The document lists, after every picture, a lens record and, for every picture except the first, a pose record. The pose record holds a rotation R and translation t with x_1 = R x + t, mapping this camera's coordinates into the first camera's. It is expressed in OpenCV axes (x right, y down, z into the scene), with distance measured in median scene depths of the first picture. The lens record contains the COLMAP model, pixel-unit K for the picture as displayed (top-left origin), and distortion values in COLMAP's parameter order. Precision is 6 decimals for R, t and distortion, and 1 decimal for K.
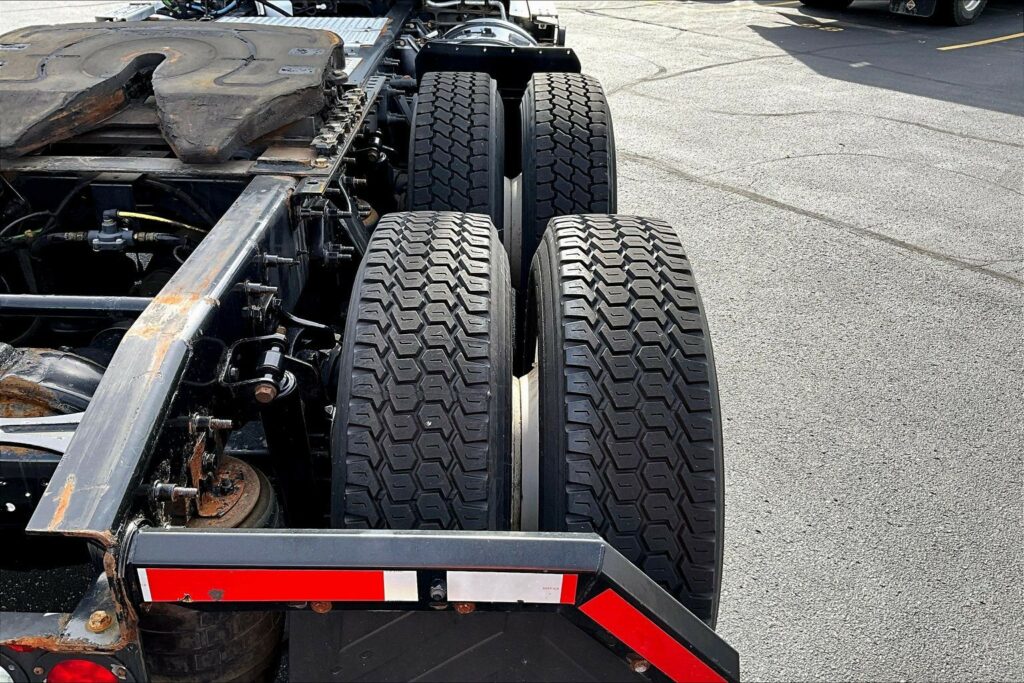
lens RADIAL K [[844.6, 0, 514.7], [0, 844.6, 339.9], [0, 0, 1]] dist [0.078605, -0.155323]
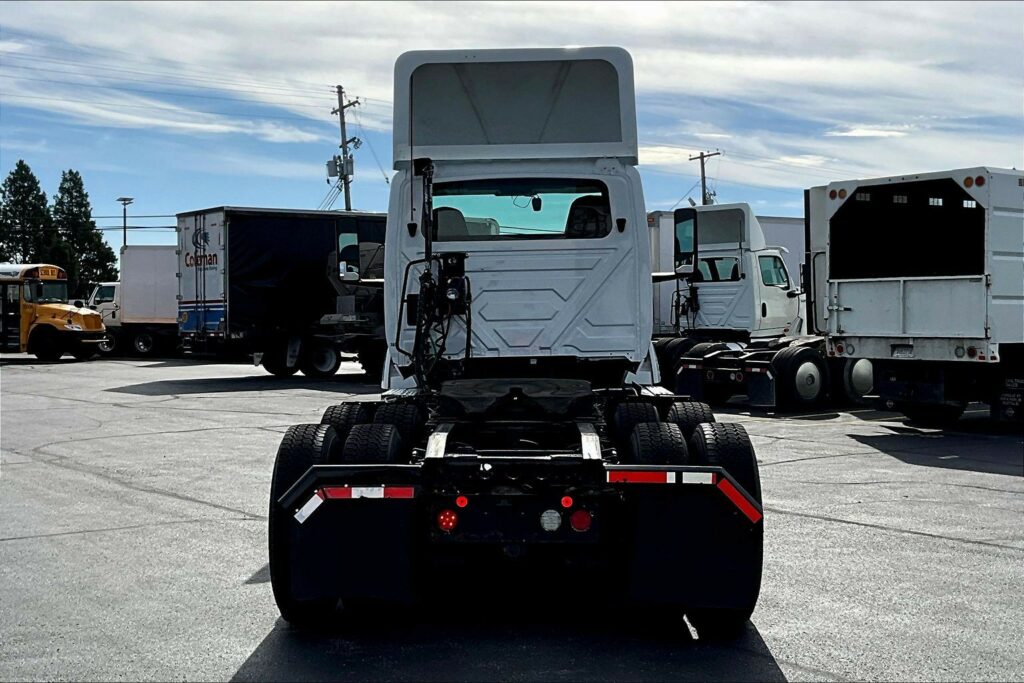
lens RADIAL K [[1370.9, 0, 507.3], [0, 1370.9, 334.2], [0, 0, 1]] dist [0.097906, 0.000000]
pose [[0.999165, -0.024762, -0.032498, -0.287010], [0.007151, 0.889131, -0.457597, 1.120354], [0.040226, 0.456982, 0.888566, -2.151955]]
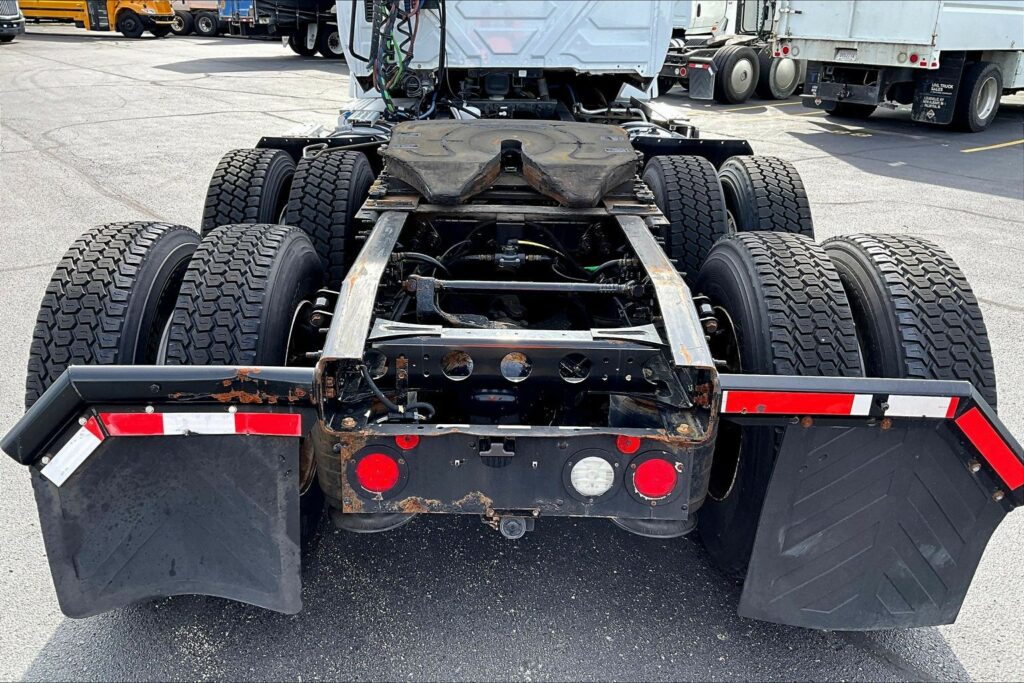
lens RADIAL K [[844.6, 0, 508.1], [0, 844.6, 343.1], [0, 0, 1]] dist [0.078605, -0.155323]
pose [[0.999995, 0.000227, -0.003037, -0.378100], [-0.000576, 0.993318, -0.115406, 0.157556], [0.002991, 0.115407, 0.993314, -0.356237]]
